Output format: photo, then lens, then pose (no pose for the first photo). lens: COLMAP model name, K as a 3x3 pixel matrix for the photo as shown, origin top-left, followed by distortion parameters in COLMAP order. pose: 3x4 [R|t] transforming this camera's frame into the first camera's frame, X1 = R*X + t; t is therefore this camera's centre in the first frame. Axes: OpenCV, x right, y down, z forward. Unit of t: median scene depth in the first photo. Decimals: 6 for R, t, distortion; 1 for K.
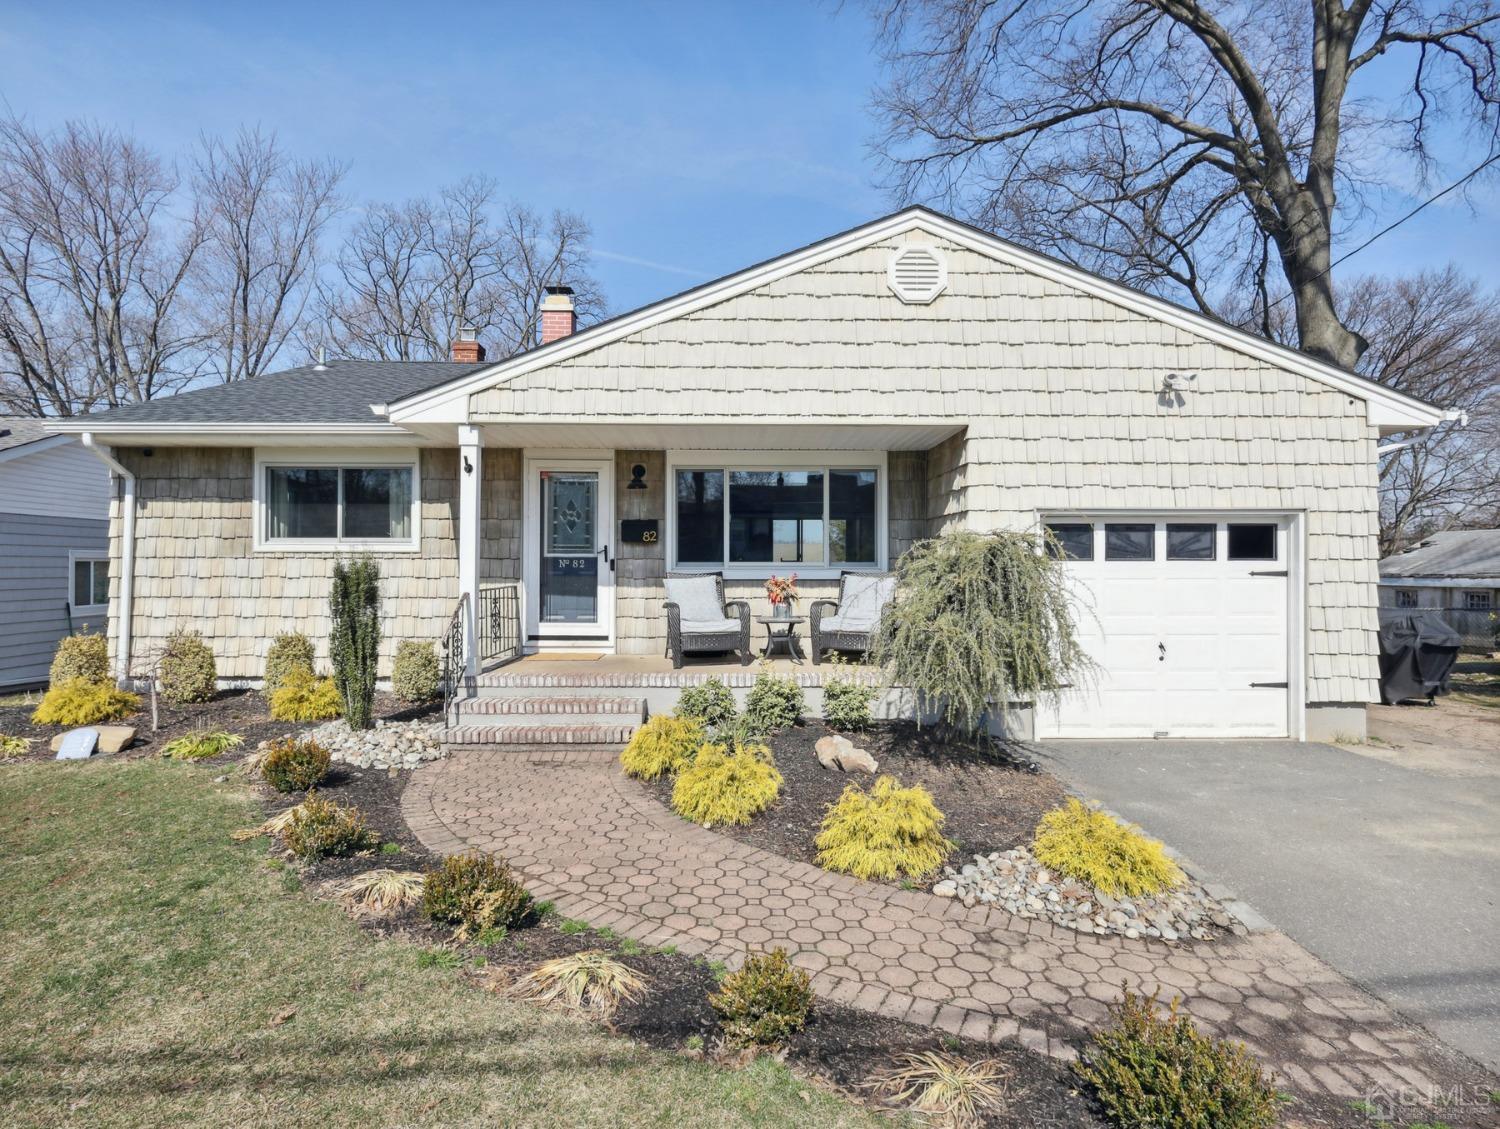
lens RADIAL K [[777.1, 0, 749.5], [0, 777.1, 557.9], [0, 0, 1]] dist [0.004233, 0.000047]
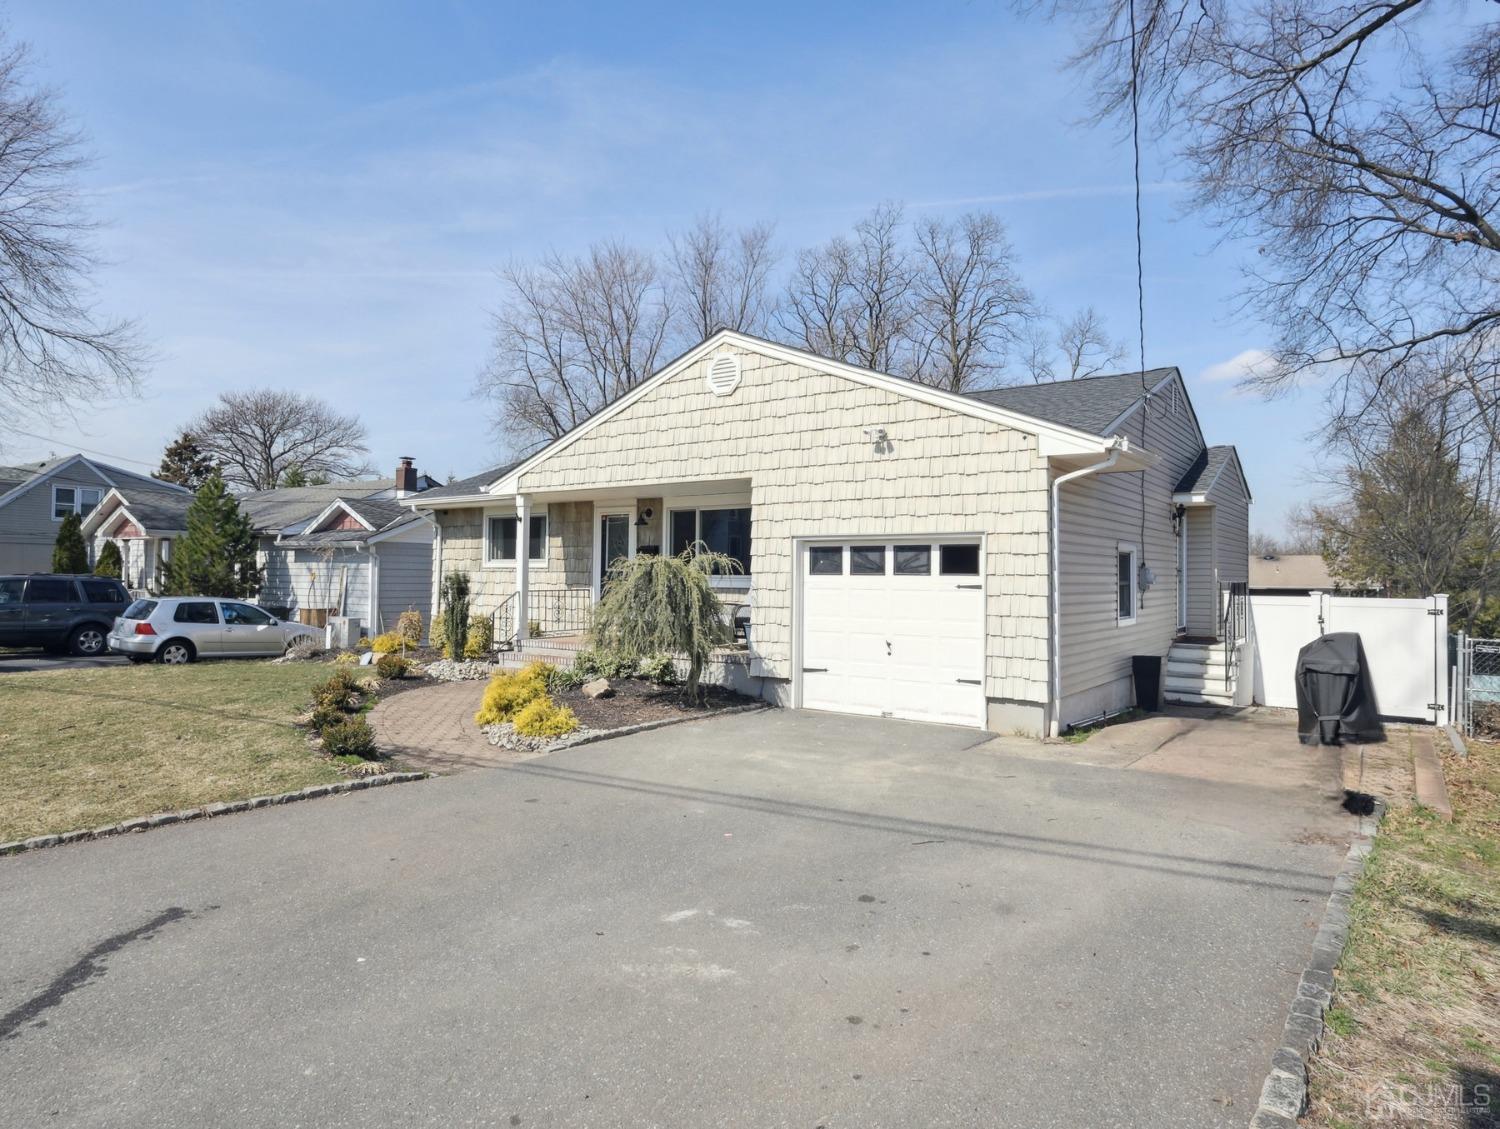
lens RADIAL K [[891.9, 0, 752.2], [0, 891.9, 553.0], [0, 0, 1]] dist [0.003380, -0.000036]
pose [[0.804709, -0.009120, -0.593599, 1.224970], [-0.005588, 0.999721, -0.022934, 0.001939], [0.593643, 0.021772, 0.804434, -0.287493]]
